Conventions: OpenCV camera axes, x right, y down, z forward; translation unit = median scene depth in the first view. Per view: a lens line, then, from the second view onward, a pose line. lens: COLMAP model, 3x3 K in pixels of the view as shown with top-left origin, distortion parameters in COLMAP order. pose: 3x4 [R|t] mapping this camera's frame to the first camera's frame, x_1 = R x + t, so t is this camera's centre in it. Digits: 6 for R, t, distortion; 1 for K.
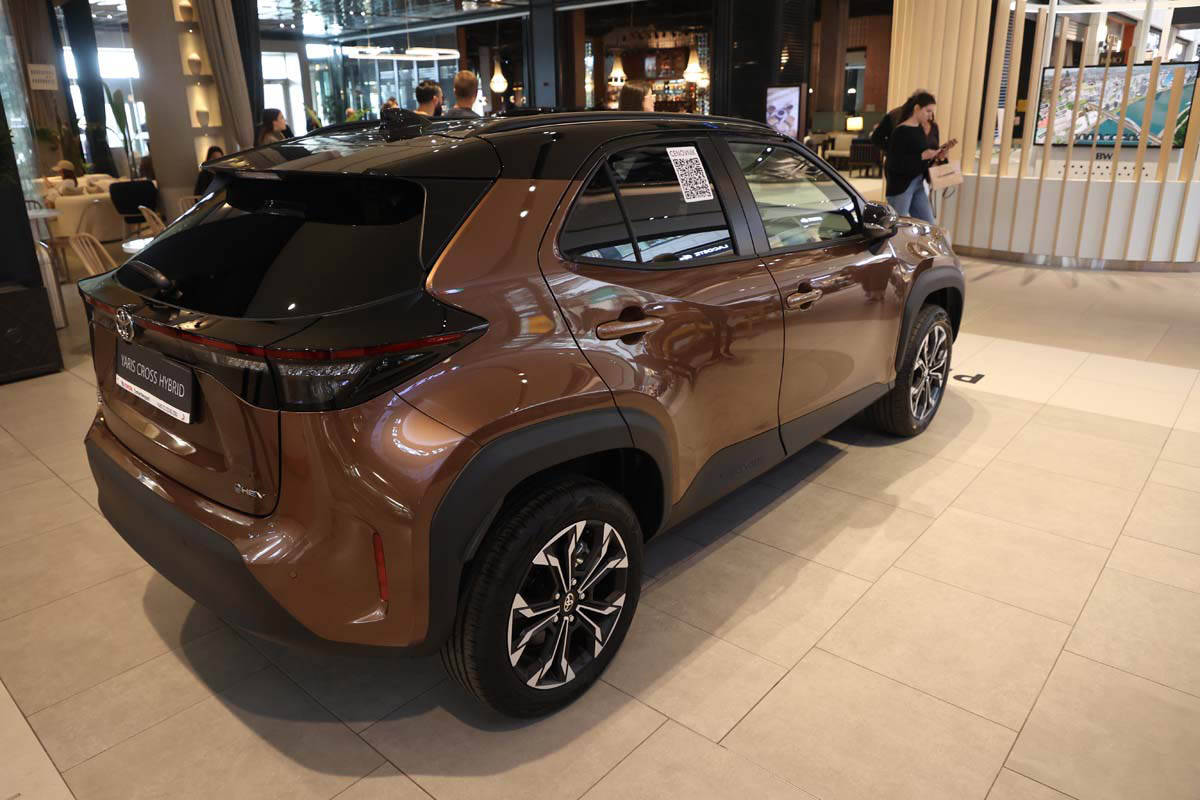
lens RADIAL K [[806.1, 0, 600.0], [0, 806.1, 400.0], [0, 0, 1]] dist [-0.089833, 0.070116]
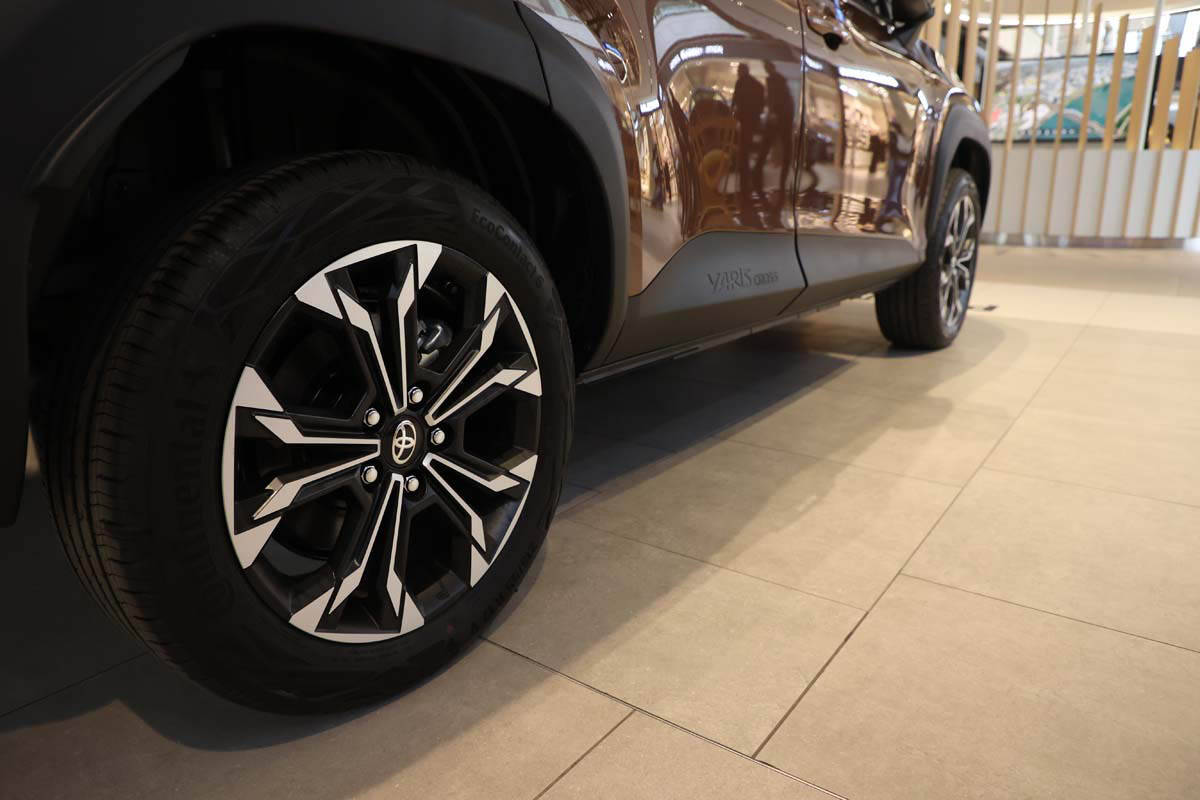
lens RADIAL K [[806.1, 0, 600.0], [0, 806.1, 400.0], [0, 0, 1]] dist [-0.089833, 0.070116]
pose [[0.996302, -0.005820, 0.085728, 0.028839], [0.011958, 0.997387, -0.071250, 0.249178], [-0.085089, 0.072012, 0.993768, 0.525057]]
